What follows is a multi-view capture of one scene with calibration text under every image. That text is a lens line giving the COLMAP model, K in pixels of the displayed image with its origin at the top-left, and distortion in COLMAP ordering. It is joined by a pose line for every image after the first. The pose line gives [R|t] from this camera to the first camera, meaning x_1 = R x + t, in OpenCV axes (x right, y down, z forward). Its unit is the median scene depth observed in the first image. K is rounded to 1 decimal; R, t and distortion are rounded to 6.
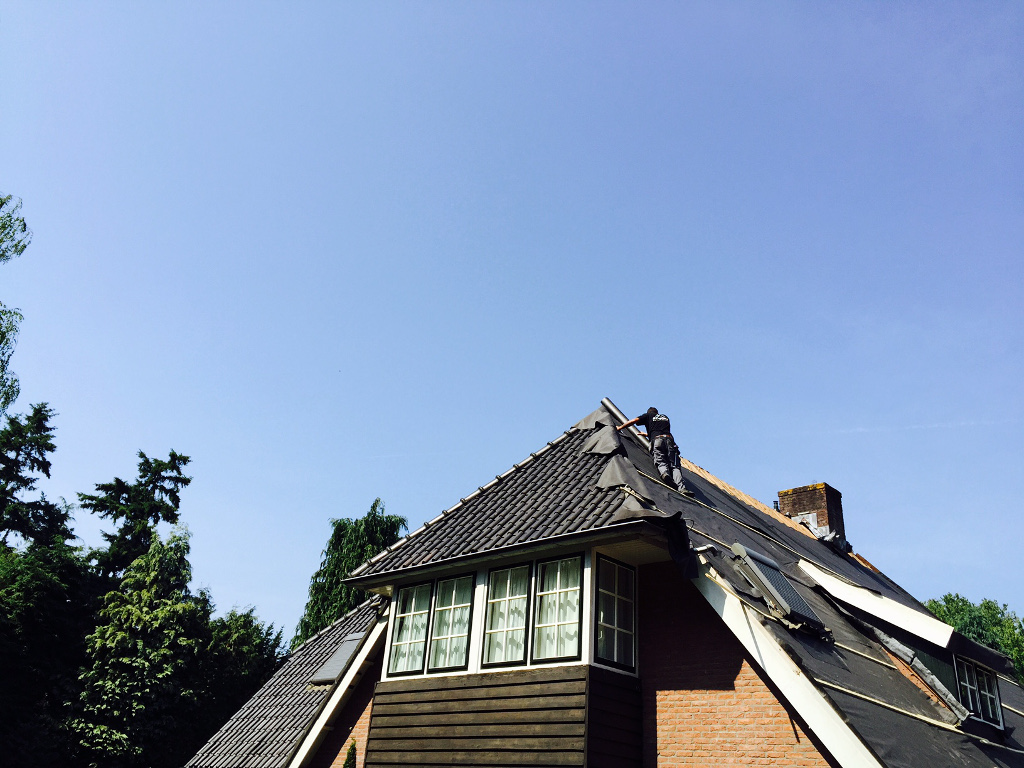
lens RADIAL K [[870.0, 0, 509.0], [0, 870.0, 381.5], [0, 0, 1]] dist [0.087373, -0.114025]
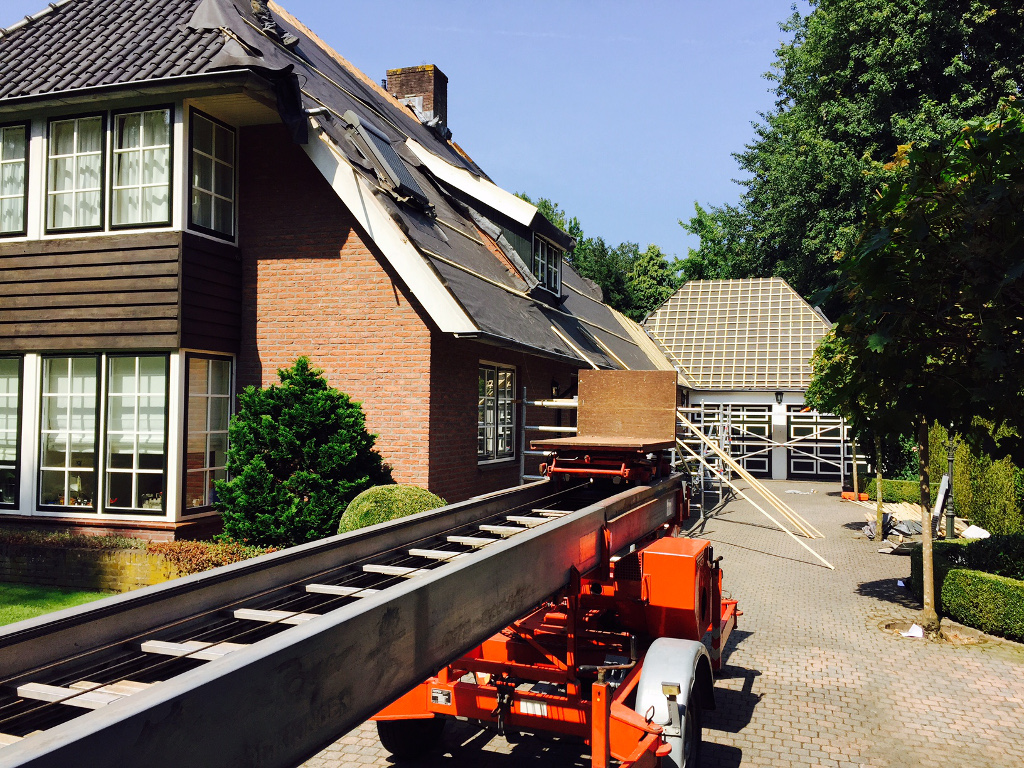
lens RADIAL K [[870.0, 0, 509.0], [0, 870.0, 381.5], [0, 0, 1]] dist [0.087373, -0.114025]
pose [[0.900007, -0.049100, 0.433102, -0.005129], [-0.146321, 0.901943, 0.406312, 0.041224], [-0.410583, -0.429055, 0.804570, 0.061444]]
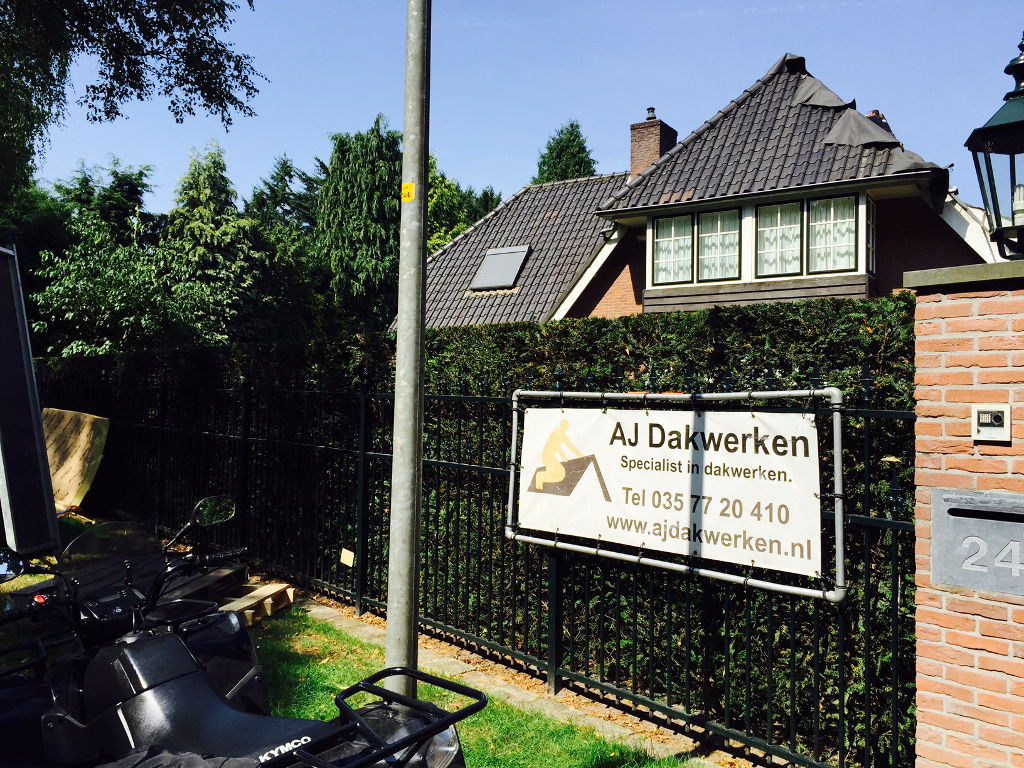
lens RADIAL K [[870.0, 0, 509.0], [0, 870.0, 381.5], [0, 0, 1]] dist [0.087373, -0.114025]
pose [[0.975764, -0.056396, 0.211432, -0.699439], [-0.041828, 0.900334, 0.433185, -0.099120], [-0.214789, -0.431530, 0.876155, -0.169917]]
